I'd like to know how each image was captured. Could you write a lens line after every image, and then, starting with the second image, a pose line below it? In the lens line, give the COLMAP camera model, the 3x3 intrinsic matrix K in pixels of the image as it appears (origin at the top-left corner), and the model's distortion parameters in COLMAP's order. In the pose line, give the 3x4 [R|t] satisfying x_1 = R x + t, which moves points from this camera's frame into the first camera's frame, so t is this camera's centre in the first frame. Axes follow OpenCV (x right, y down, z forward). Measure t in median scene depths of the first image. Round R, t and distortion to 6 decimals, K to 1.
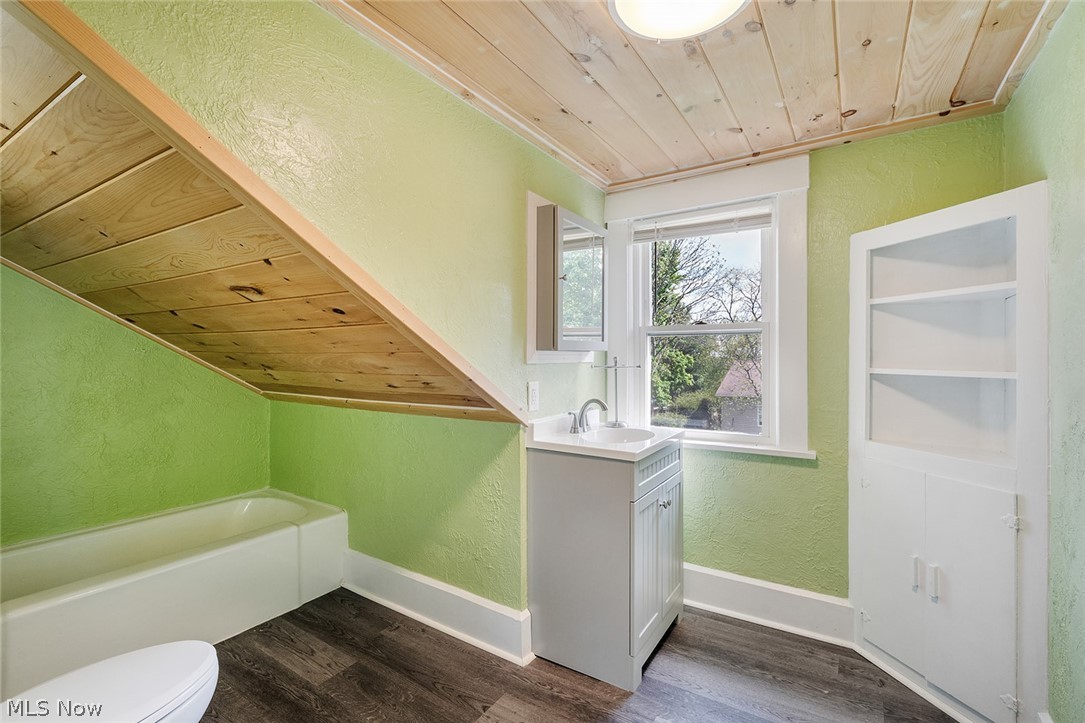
lens RADIAL K [[485.0, 0, 542.5], [0, 485.0, 361.5], [0, 0, 1]] dist [0.001661, 0.000722]
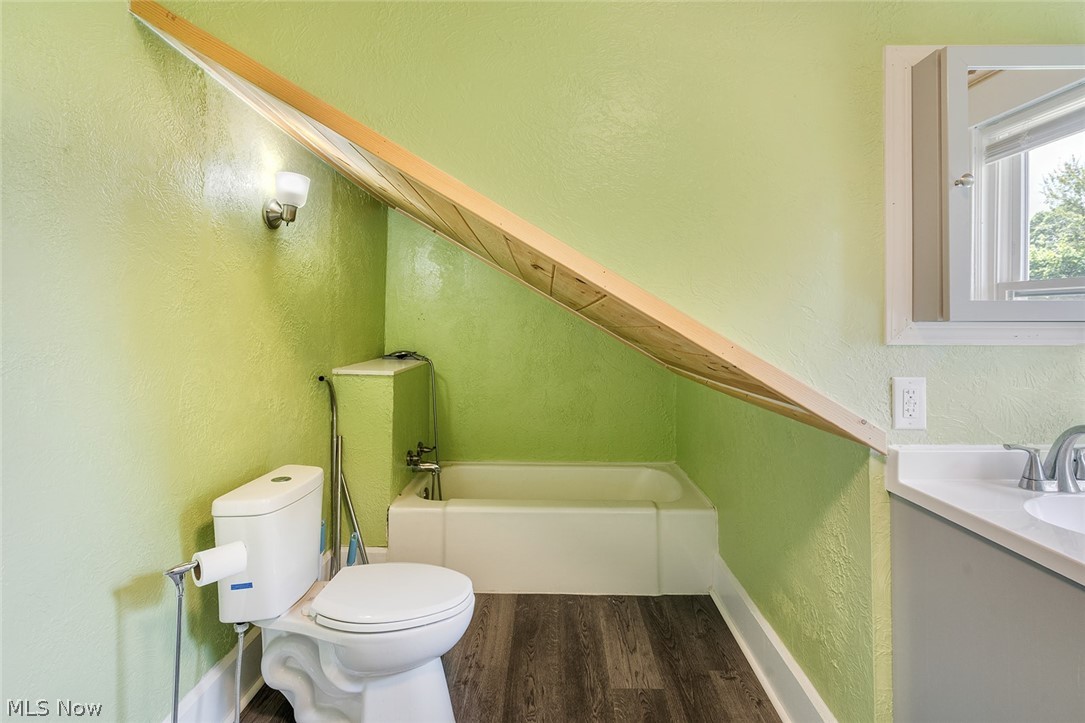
lens RADIAL K [[505.2, 0, 542.2], [0, 505.2, 324.0], [0, 0, 1]] dist [-0.000043, 0.000191]
pose [[0.532711, -0.007242, -0.846266, 0.252130], [-0.009966, 0.999840, -0.014829, -0.007026], [0.846238, 0.016334, 0.532554, 0.326975]]
